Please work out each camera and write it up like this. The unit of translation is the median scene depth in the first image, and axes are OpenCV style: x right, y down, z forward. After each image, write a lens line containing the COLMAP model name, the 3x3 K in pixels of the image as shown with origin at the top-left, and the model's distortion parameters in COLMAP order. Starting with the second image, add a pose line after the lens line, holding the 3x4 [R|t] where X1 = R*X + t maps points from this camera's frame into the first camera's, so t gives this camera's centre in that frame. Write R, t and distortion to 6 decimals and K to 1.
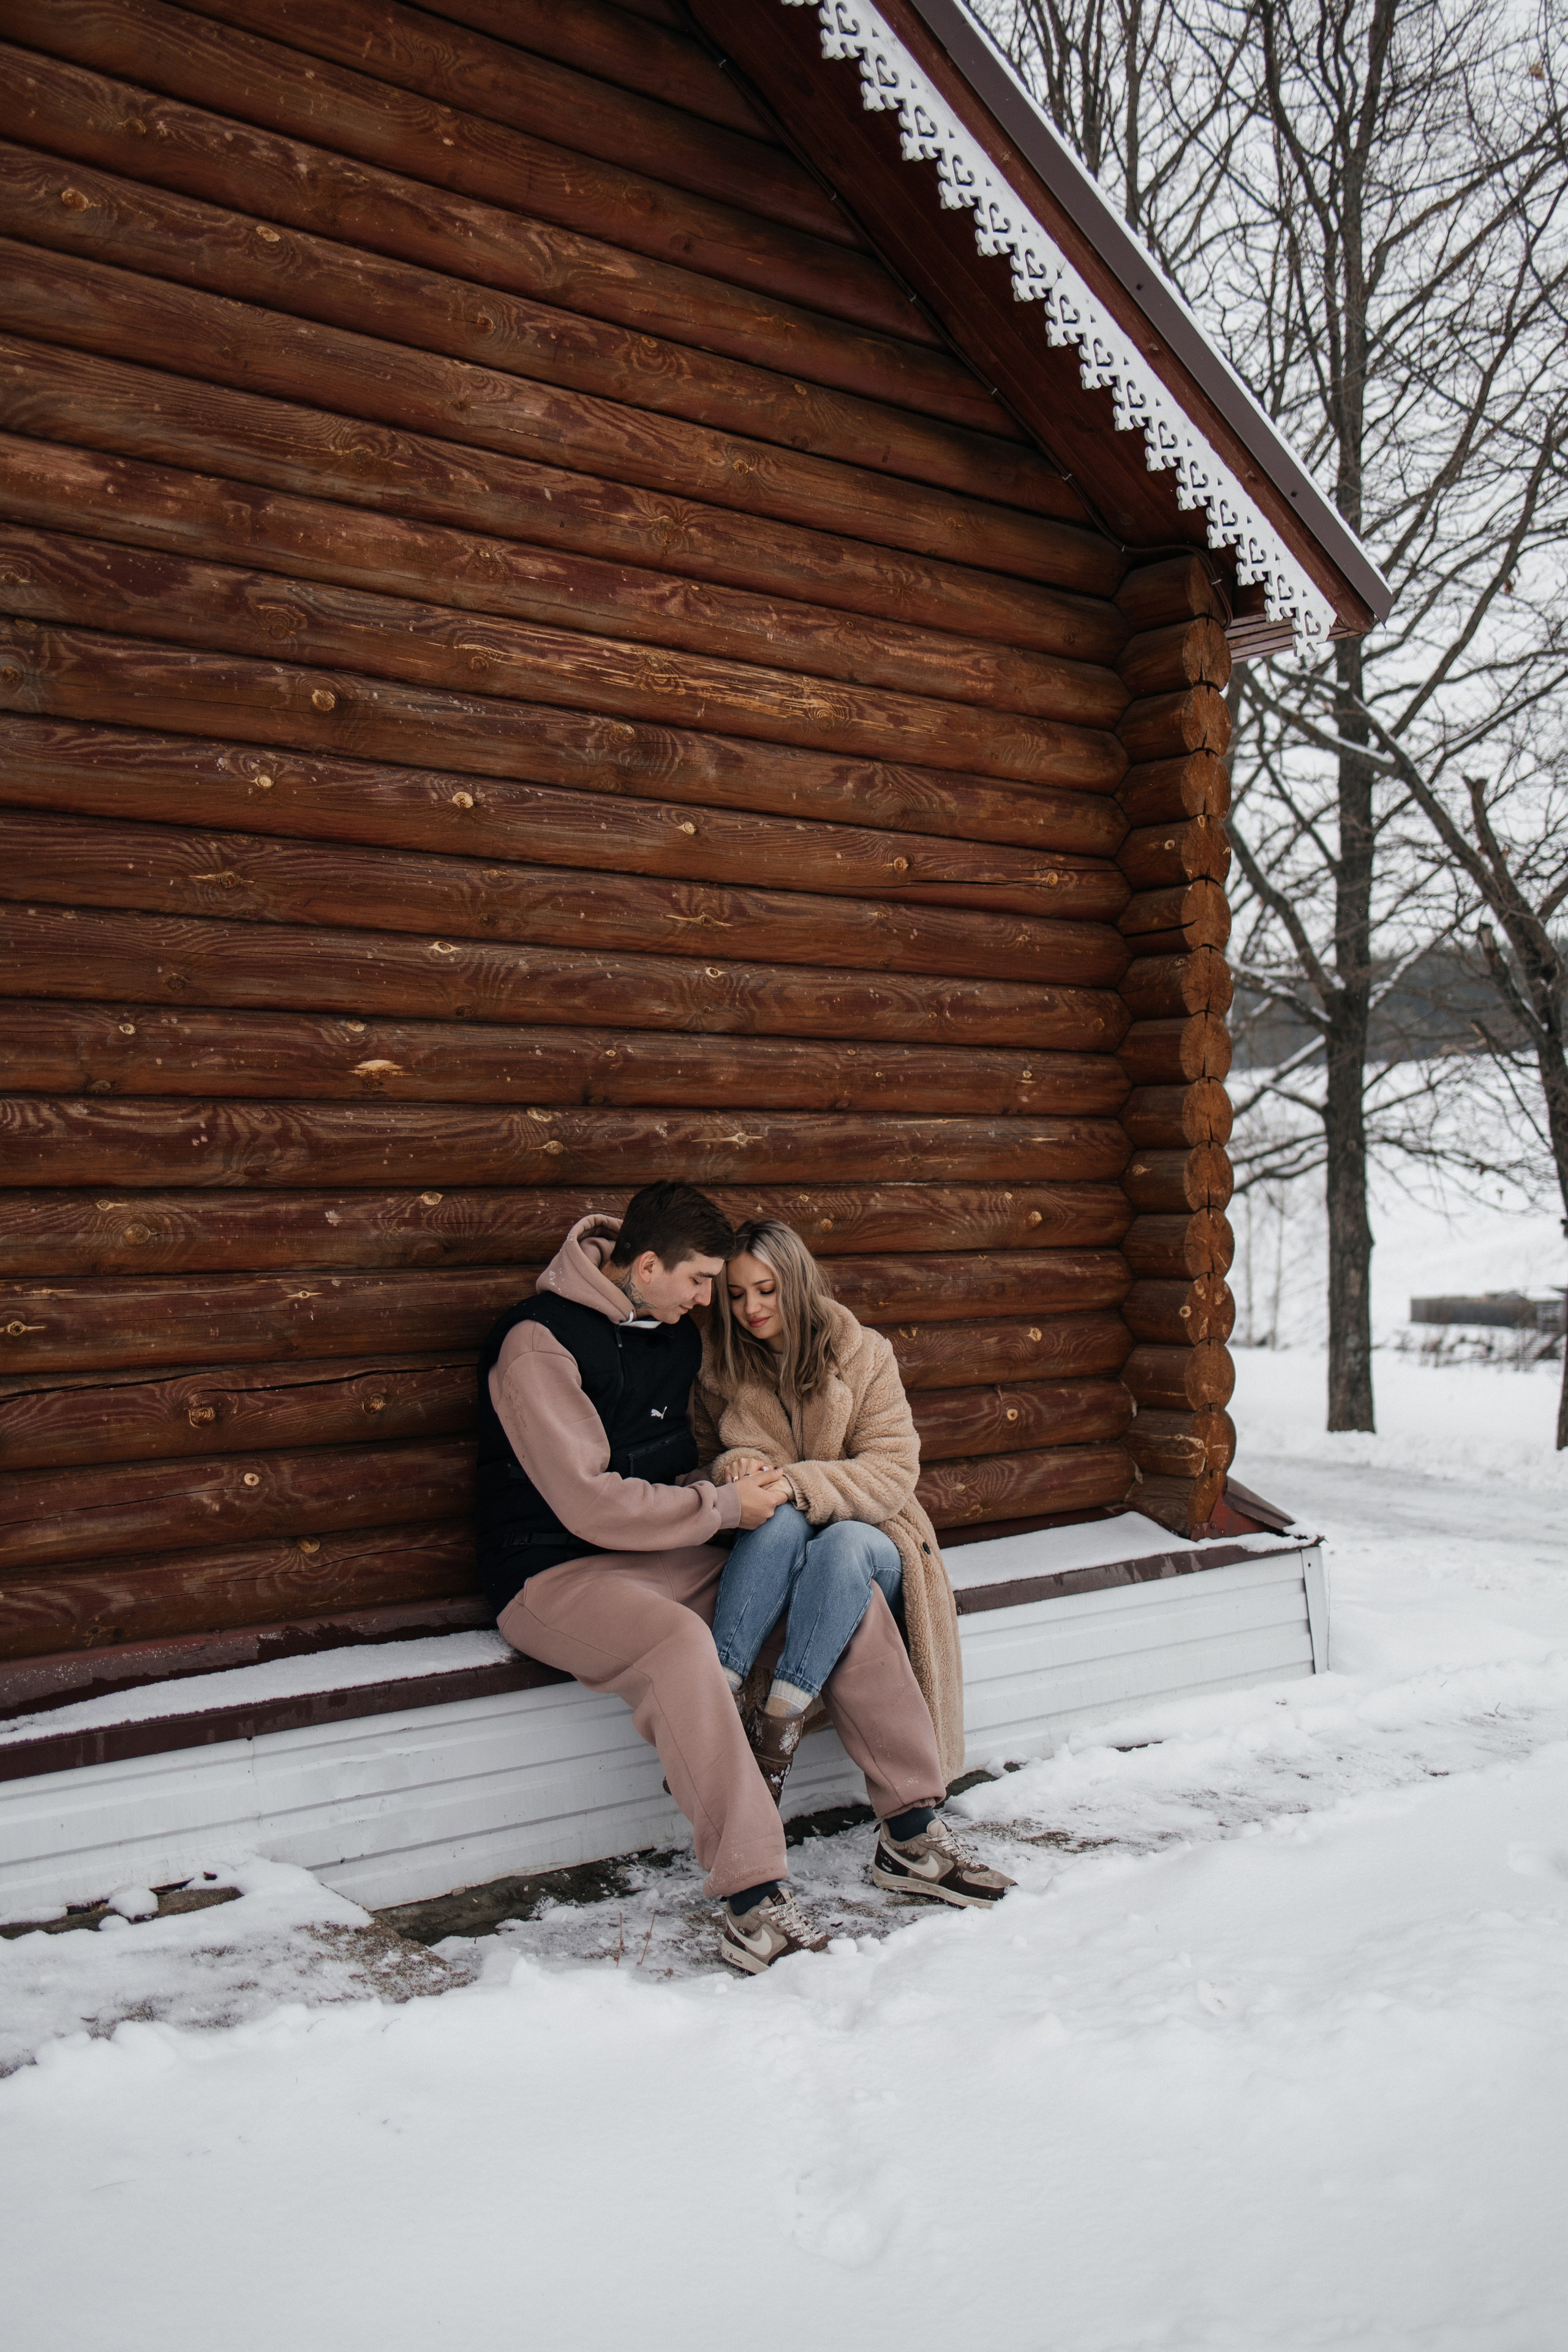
lens RADIAL K [[2330.6, 0, 784.0], [0, 2330.6, 1176.0], [0, 0, 1]] dist [0.018862, 0.018317]
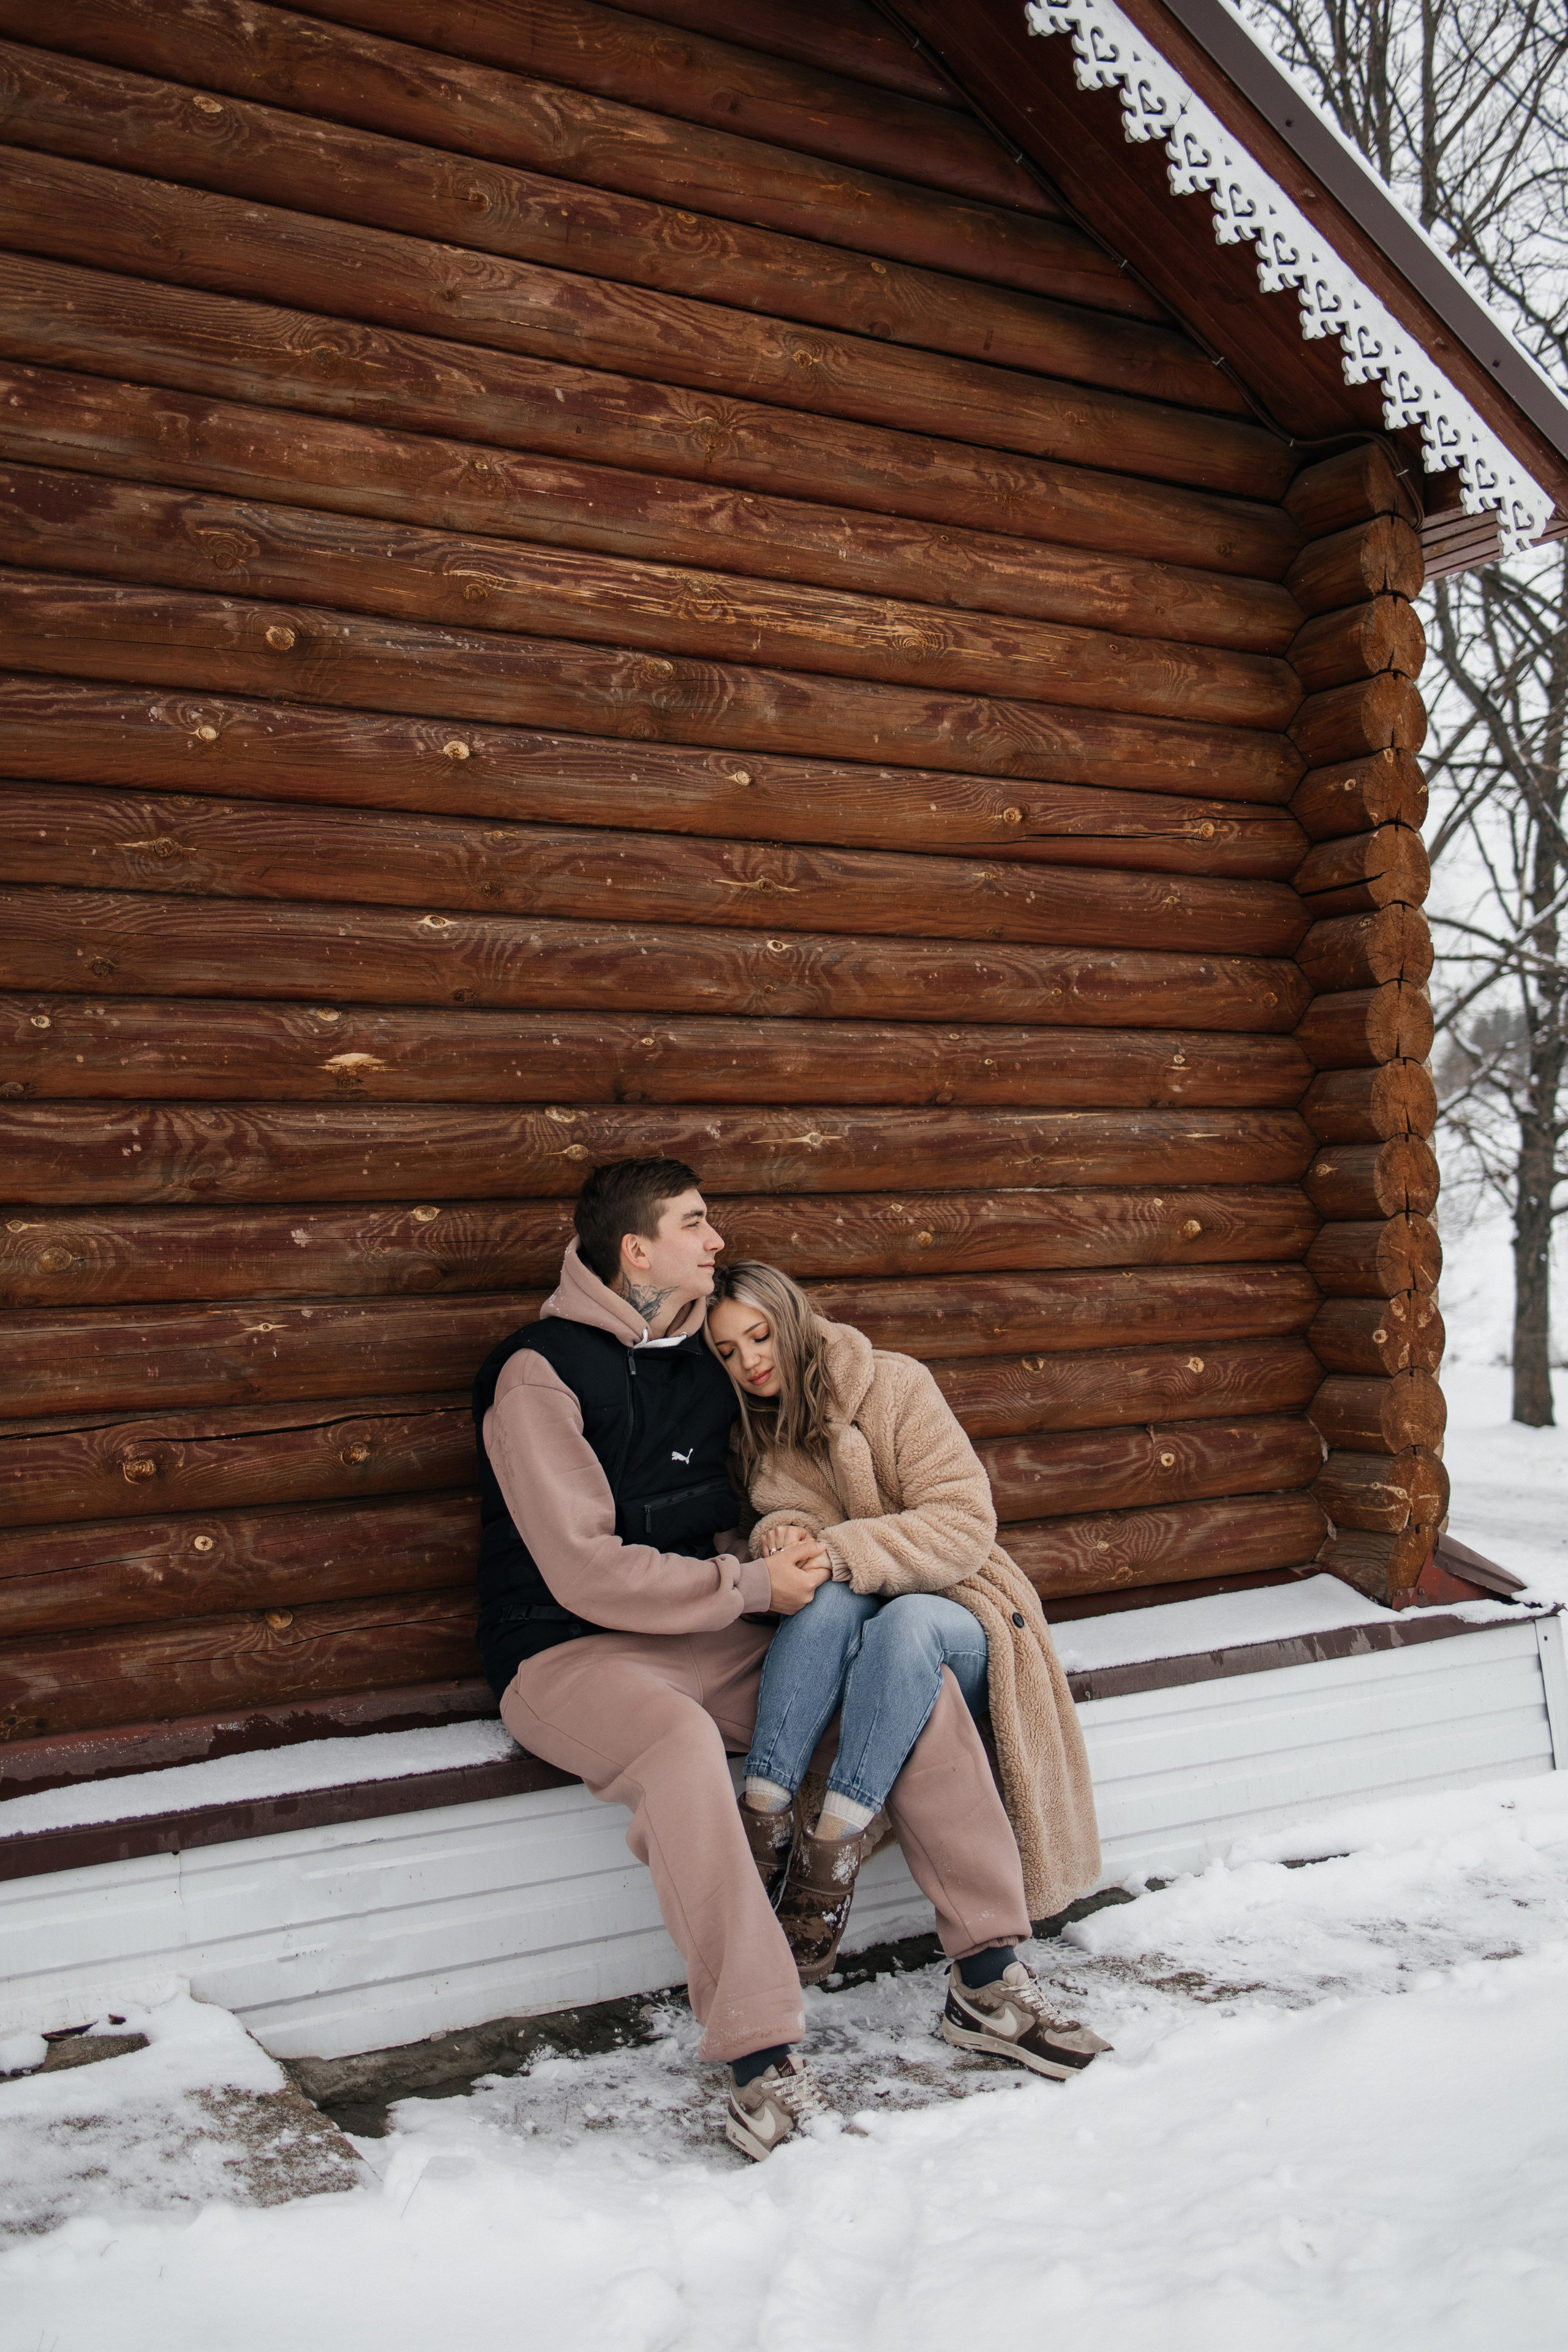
lens RADIAL K [[2330.6, 0, 784.0], [0, 2330.6, 1176.0], [0, 0, 1]] dist [0.018862, 0.018317]
pose [[0.989111, -0.020704, -0.145708, 0.101402], [0.018792, 0.999718, -0.014486, 0.010298], [0.145967, 0.011590, 0.989222, 0.163911]]
